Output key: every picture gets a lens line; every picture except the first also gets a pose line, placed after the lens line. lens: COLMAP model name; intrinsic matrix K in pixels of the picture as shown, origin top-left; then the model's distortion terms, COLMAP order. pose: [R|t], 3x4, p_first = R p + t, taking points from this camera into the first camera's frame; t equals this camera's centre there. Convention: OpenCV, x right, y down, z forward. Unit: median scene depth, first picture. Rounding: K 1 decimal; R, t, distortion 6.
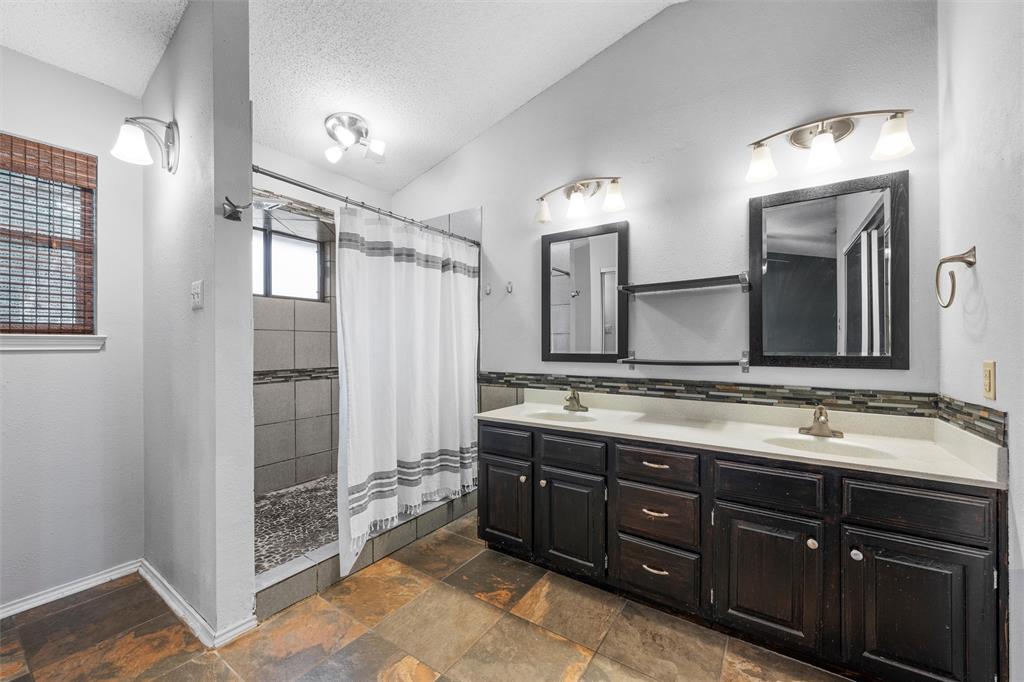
lens RADIAL K [[375.9, 0, 506.7], [0, 375.9, 336.8], [0, 0, 1]] dist [-0.002188, 0.000267]
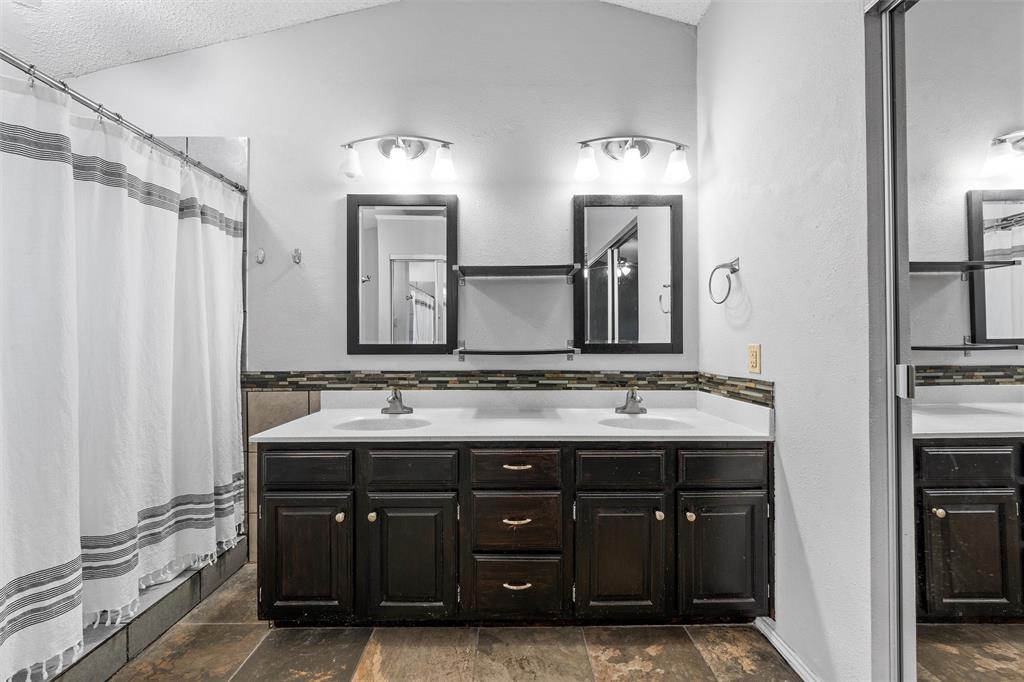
lens RADIAL K [[375.9, 0, 506.7], [0, 375.9, 336.8], [0, 0, 1]] dist [-0.002188, 0.000267]
pose [[0.827526, 0.006069, 0.561394, -0.096418], [-0.013419, 0.999870, 0.008972, 0.022174], [-0.561266, -0.014958, 0.827500, 0.226338]]
